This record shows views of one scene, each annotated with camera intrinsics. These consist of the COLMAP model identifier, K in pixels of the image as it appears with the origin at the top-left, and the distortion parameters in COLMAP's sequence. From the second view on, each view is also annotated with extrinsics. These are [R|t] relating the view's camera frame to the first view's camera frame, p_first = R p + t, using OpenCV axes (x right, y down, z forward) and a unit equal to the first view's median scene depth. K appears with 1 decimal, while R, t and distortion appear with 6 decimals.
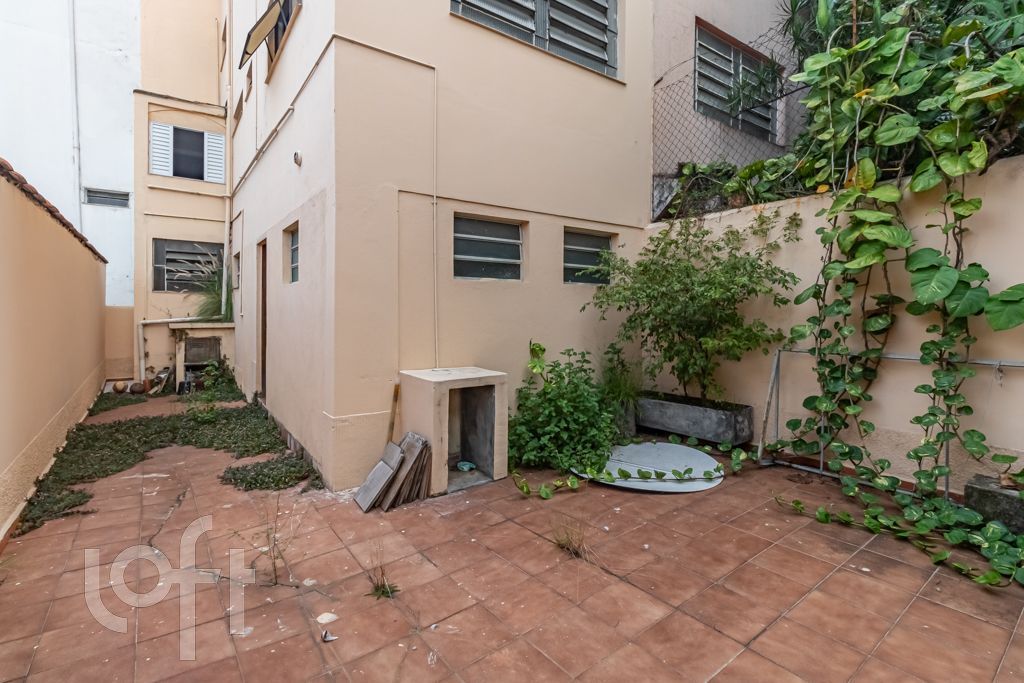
lens RADIAL K [[483.6, 0, 546.8], [0, 483.6, 316.5], [0, 0, 1]] dist [-0.002925, 0.000019]
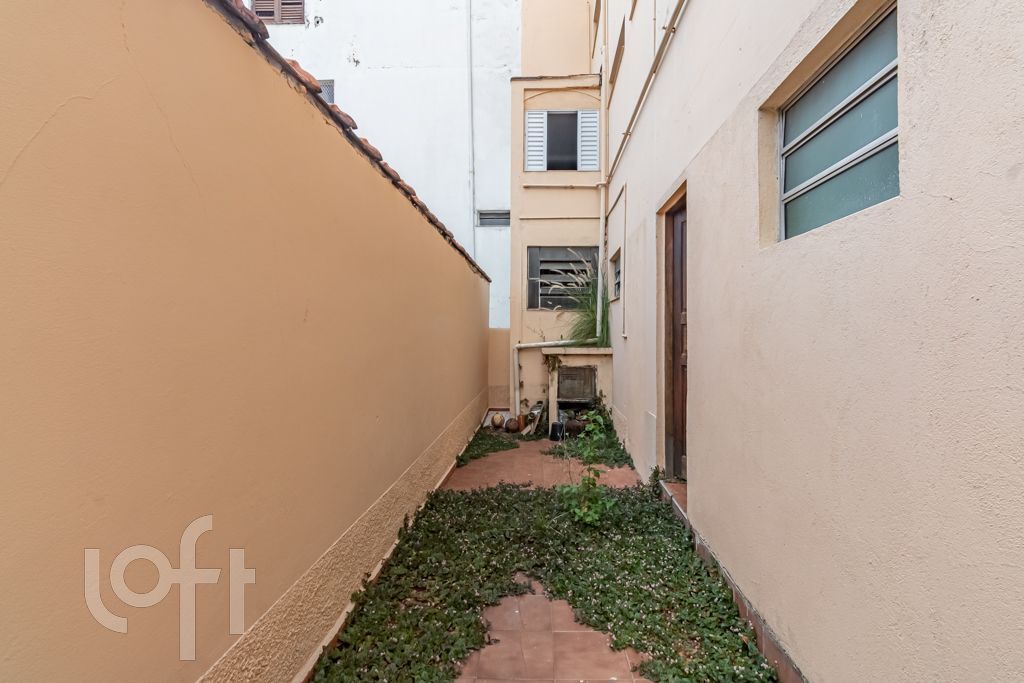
lens RADIAL K [[483.6, 0, 513.3], [0, 483.6, 340.8], [0, 0, 1]] dist [-0.002925, 0.000019]
pose [[0.738616, -0.000763, -0.674125, -0.264942], [-0.001764, 0.999994, -0.003065, 0.005087], [0.674124, 0.003452, 0.738611, 0.358871]]
